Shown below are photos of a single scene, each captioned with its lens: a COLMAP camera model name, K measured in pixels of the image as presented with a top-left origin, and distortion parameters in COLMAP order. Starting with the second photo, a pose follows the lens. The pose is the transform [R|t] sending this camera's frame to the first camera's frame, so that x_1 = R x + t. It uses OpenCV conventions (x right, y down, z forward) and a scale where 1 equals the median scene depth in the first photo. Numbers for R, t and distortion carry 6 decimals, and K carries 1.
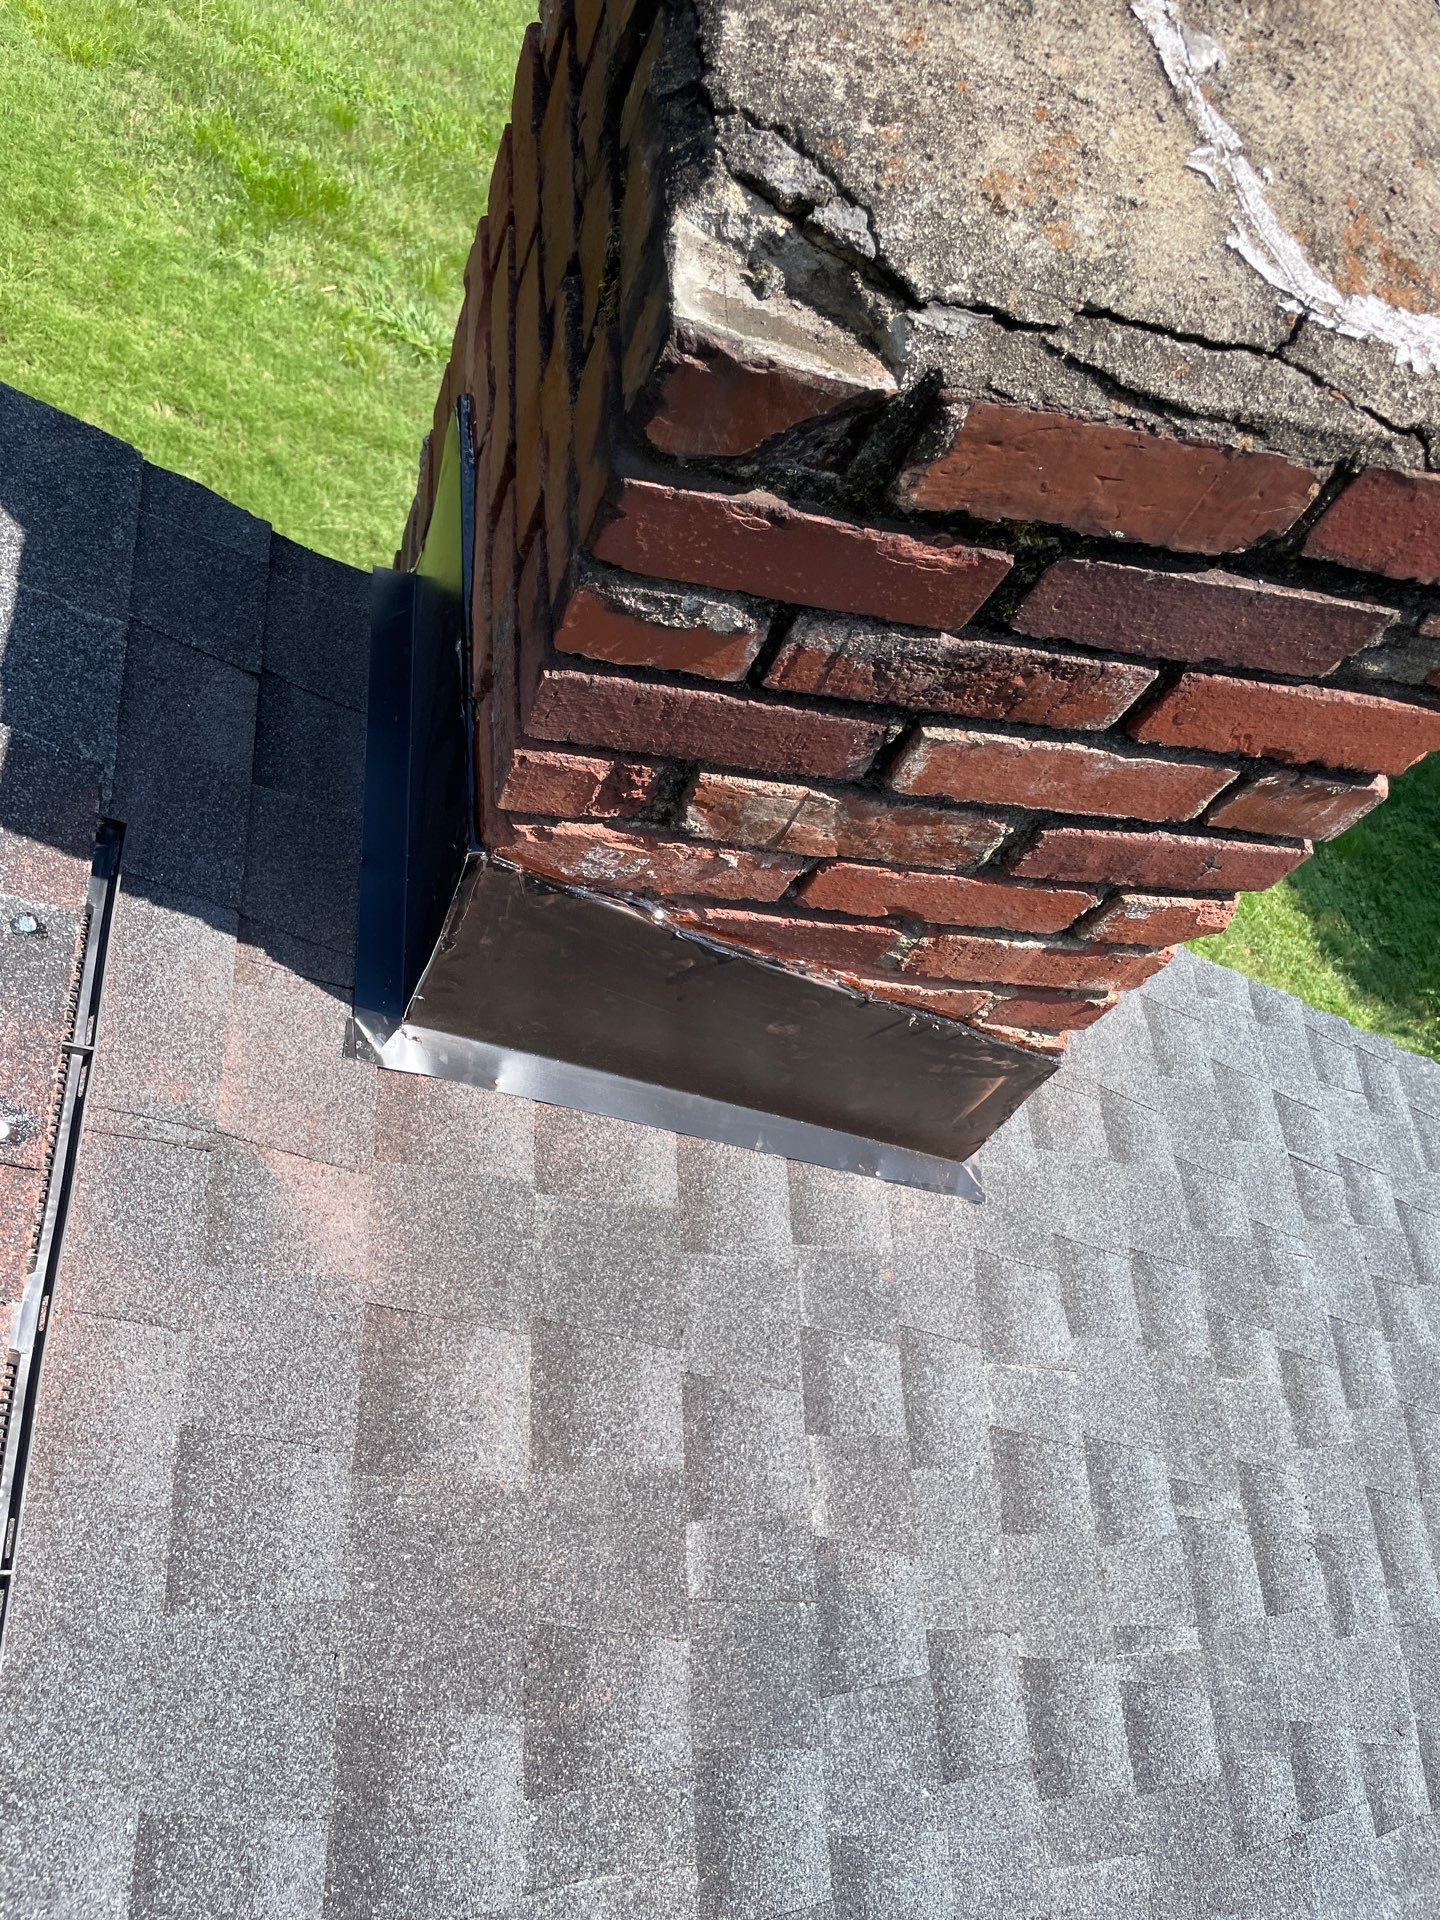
lens RADIAL K [[1554.0, 0, 723.3], [0, 1554.0, 949.5], [0, 0, 1]] dist [0.020624, -0.025883]
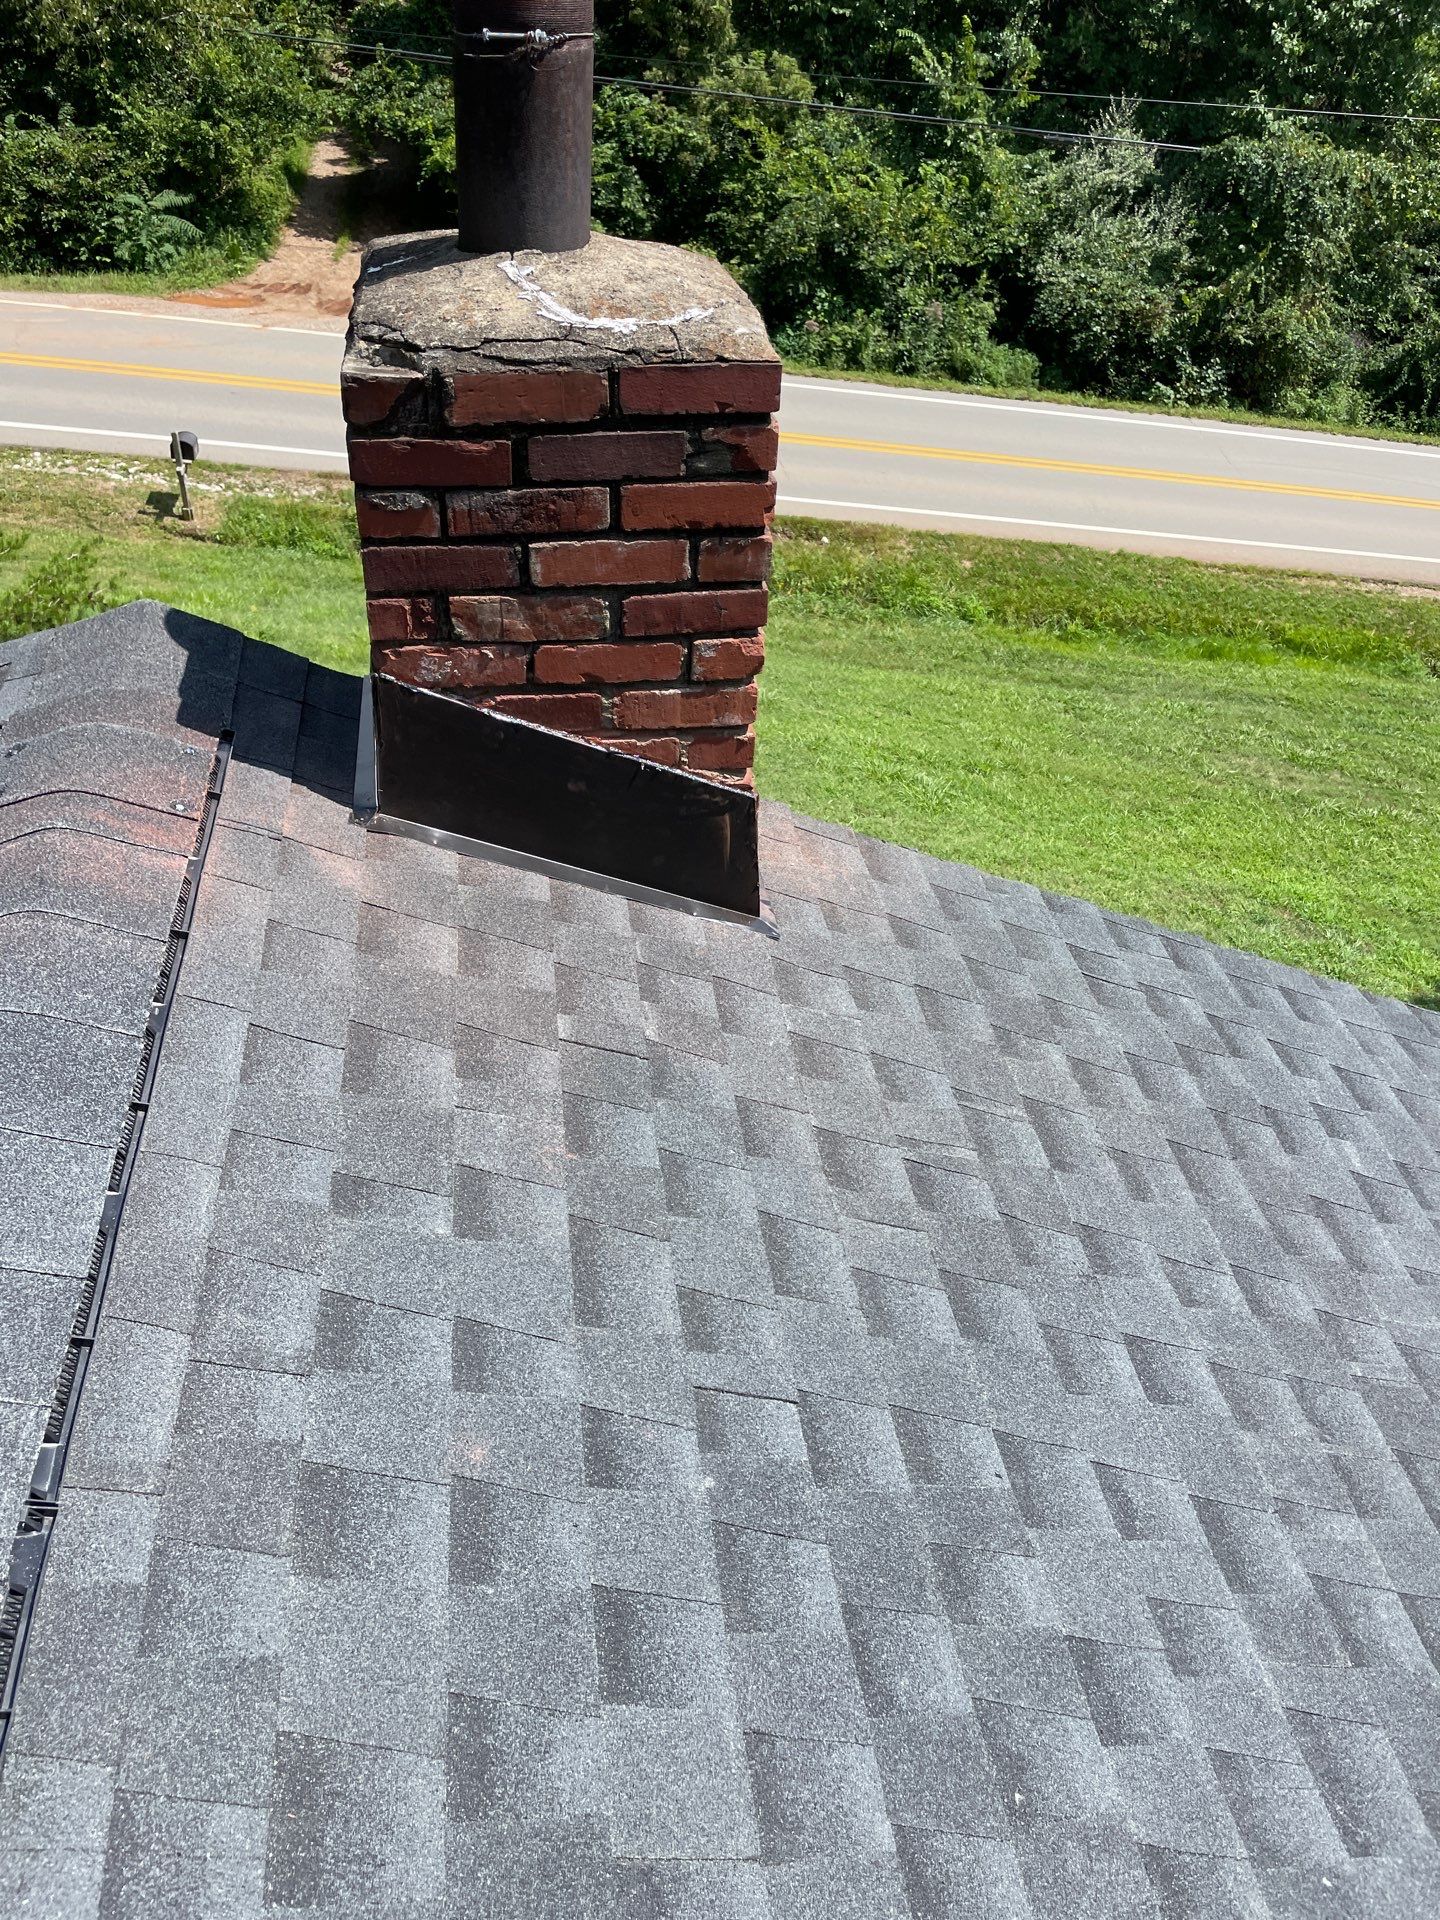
lens RADIAL K [[1681.2, 0, 761.5], [0, 1681.2, 958.6], [0, 0, 1]] dist [0.025404, -0.065597]
pose [[0.954826, -0.272556, -0.118408, 0.560154], [0.200986, 0.885811, -0.418263, 1.454245], [0.218887, 0.375571, 0.900575, -0.922575]]
